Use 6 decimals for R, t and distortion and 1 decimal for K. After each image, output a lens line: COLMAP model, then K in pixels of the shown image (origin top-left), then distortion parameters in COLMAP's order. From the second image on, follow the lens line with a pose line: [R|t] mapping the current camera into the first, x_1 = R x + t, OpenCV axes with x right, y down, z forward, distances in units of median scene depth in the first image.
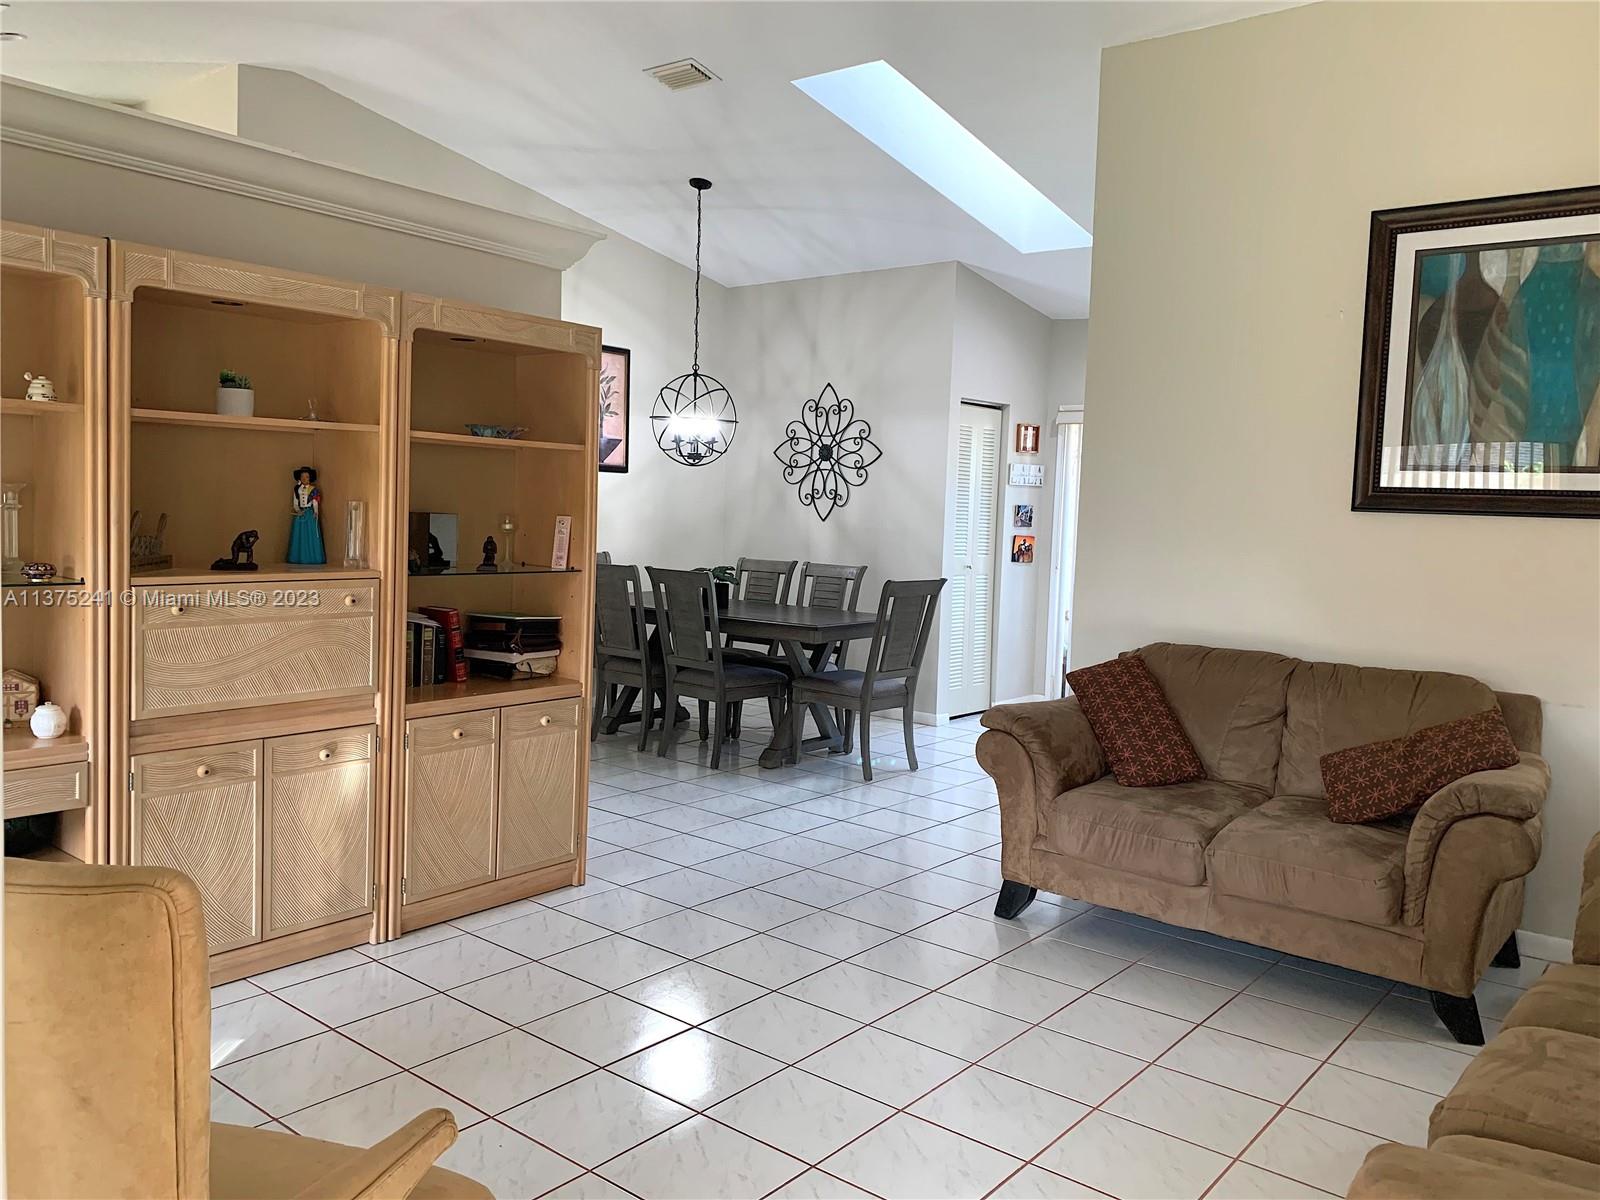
lens RADIAL K [[1237.9, 0, 804.1], [0, 1237.9, 598.1], [0, 0, 1]] dist [0.043093, -0.004884]
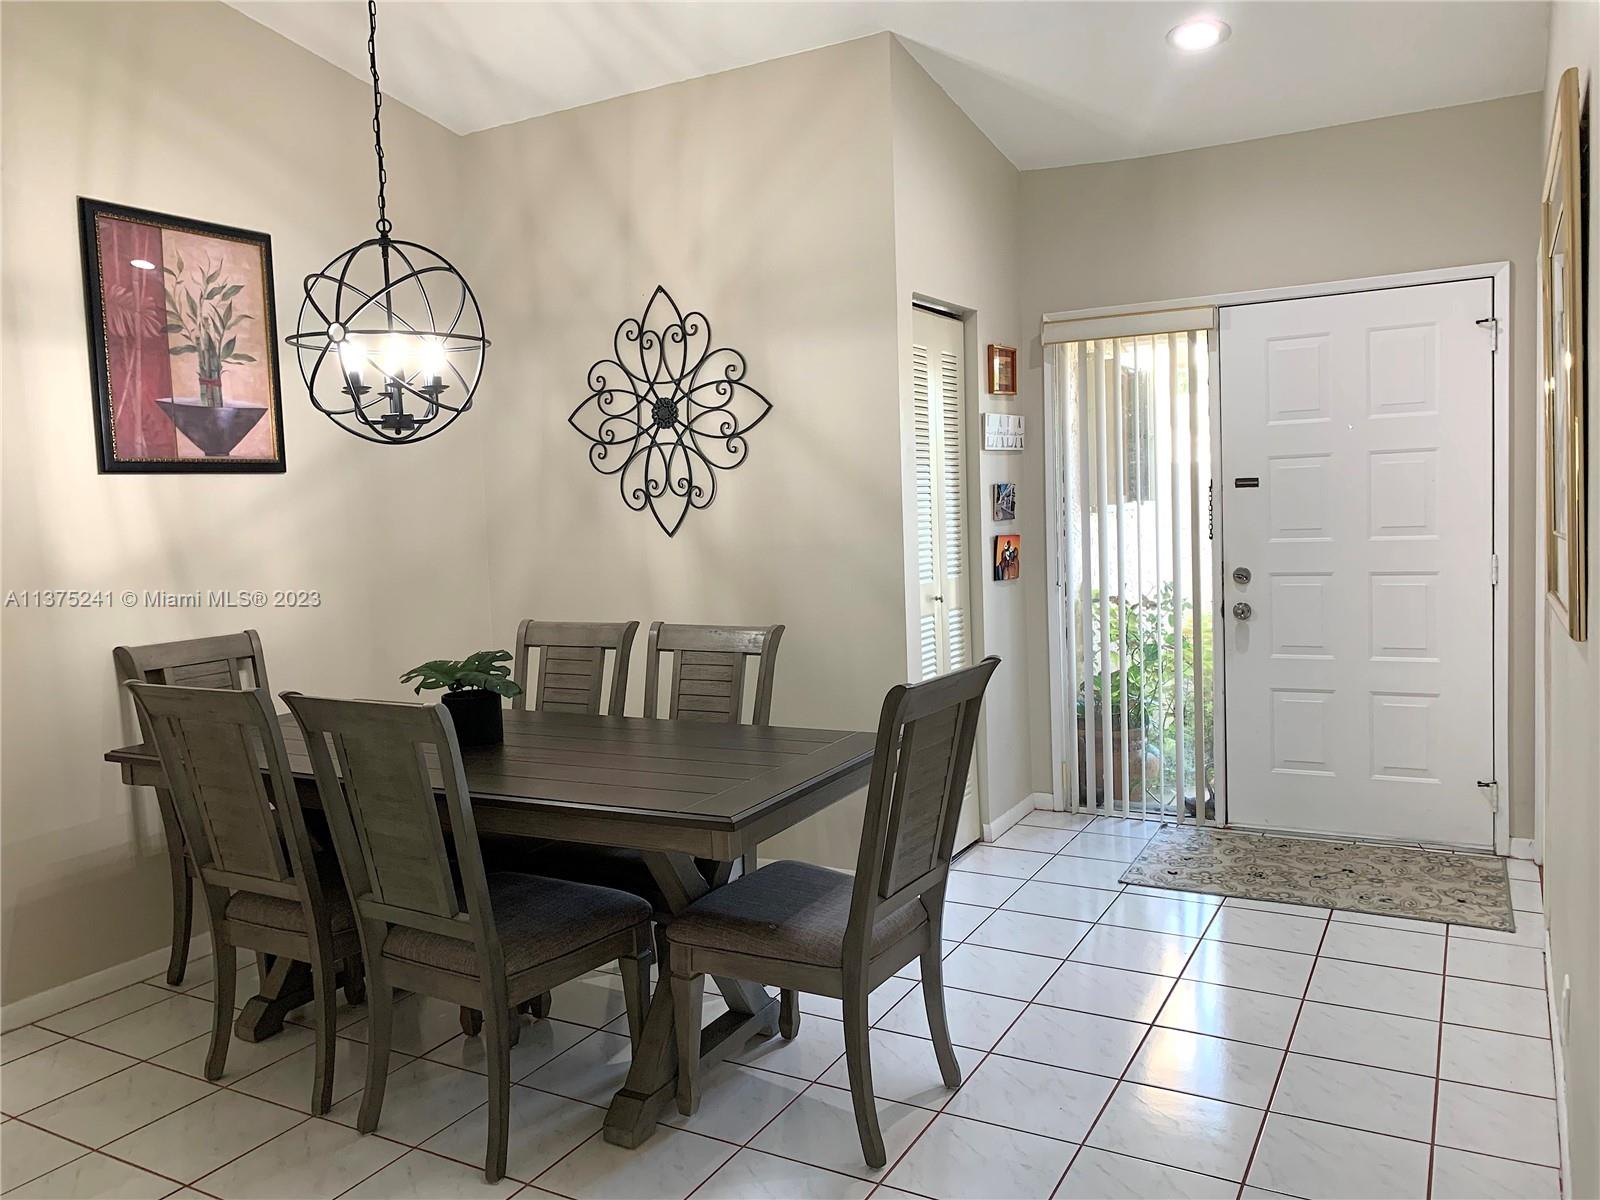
lens RADIAL K [[1237.9, 0, 799.2], [0, 1237.9, 596.8], [0, 0, 1]] dist [0.043093, -0.004884]
pose [[0.983671, -0.083537, 0.159413, -0.018807], [0.082786, 0.996503, 0.011354, -0.037335], [-0.159804, 0.002029, 0.987147, 0.449547]]
